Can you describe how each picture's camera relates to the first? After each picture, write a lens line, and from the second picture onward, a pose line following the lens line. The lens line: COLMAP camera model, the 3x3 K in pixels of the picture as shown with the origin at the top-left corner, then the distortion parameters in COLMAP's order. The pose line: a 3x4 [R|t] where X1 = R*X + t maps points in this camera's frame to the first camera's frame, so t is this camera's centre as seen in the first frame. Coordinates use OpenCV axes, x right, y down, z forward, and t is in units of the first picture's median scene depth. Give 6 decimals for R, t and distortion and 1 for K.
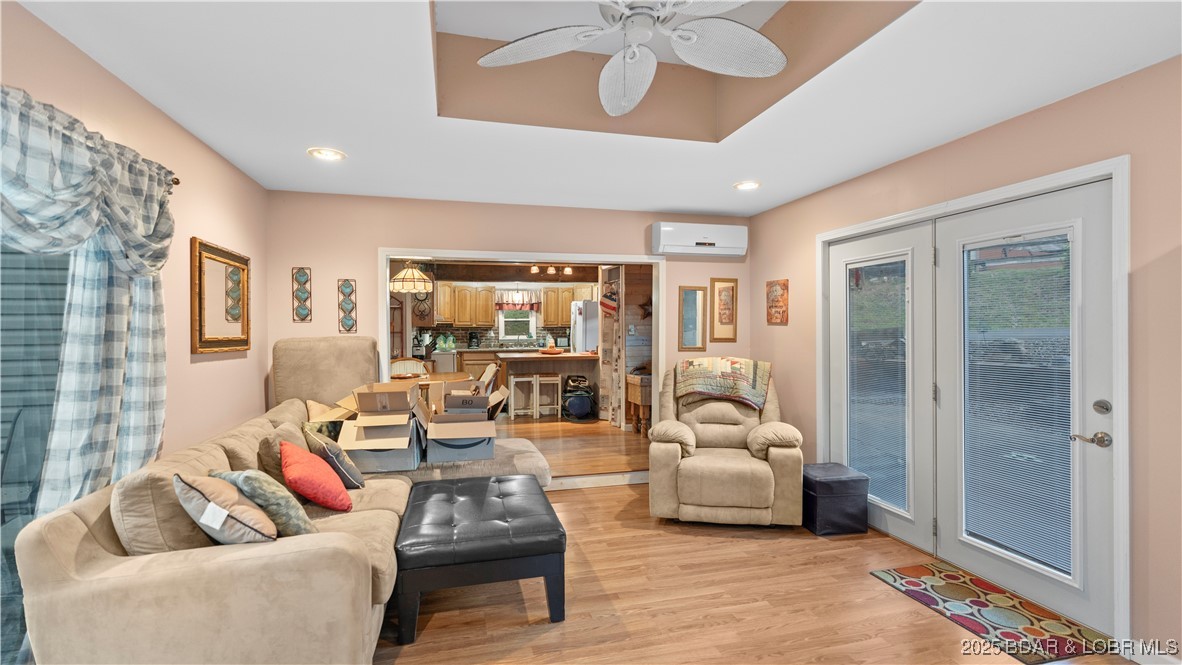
lens RADIAL K [[531.2, 0, 592.7], [0, 531.2, 331.5], [0, 0, 1]] dist [-0.003080, 0.000925]
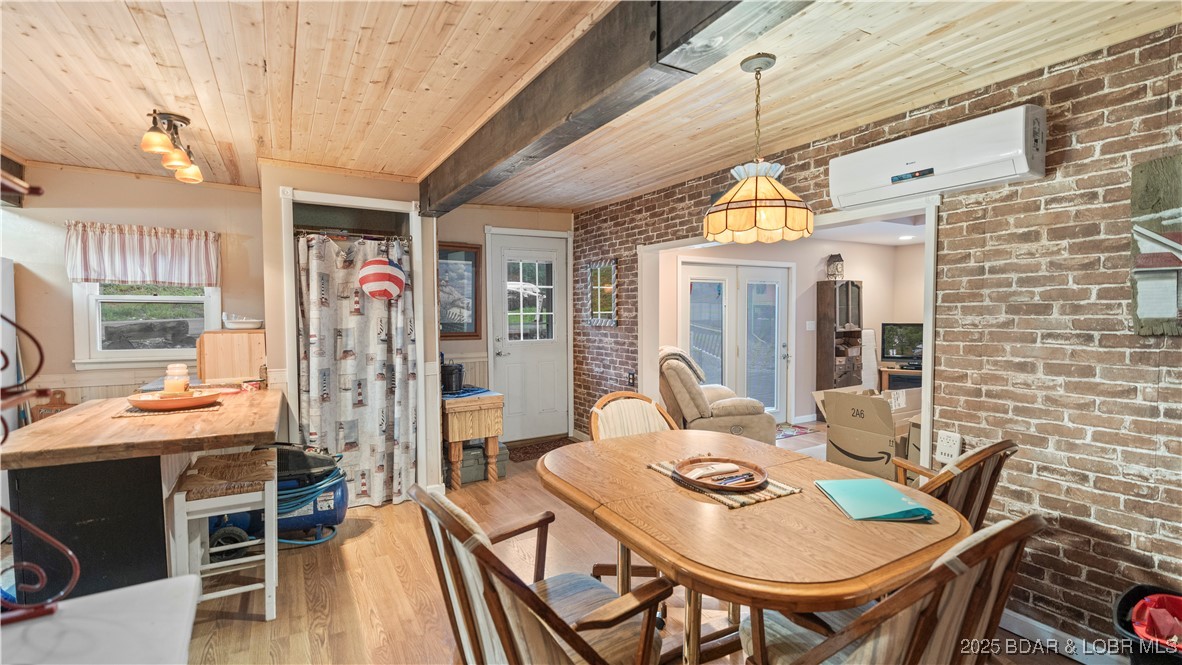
lens RADIAL K [[531.2, 0, 592.7], [0, 531.2, 331.5], [0, 0, 1]] dist [-0.003080, 0.000925]
pose [[-0.262032, -0.025765, 0.964715, -0.354894], [0.013296, 0.999452, 0.030304, -0.008610], [-0.964967, 0.020768, -0.261546, 0.622314]]
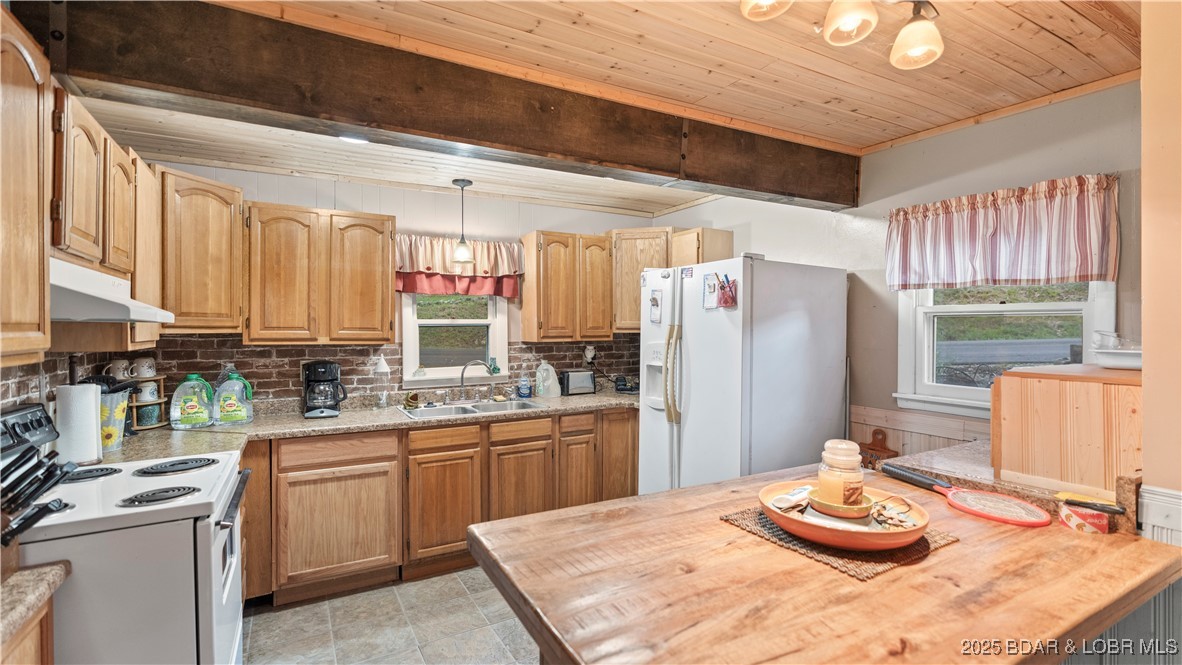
lens RADIAL K [[531.2, 0, 592.7], [0, 531.2, 331.5], [0, 0, 1]] dist [-0.003080, 0.000925]
pose [[0.967469, -0.000967, 0.252989, -0.145197], [0.002794, 0.999973, -0.006863, -0.013289], [-0.252975, 0.007346, 0.967445, 0.642992]]
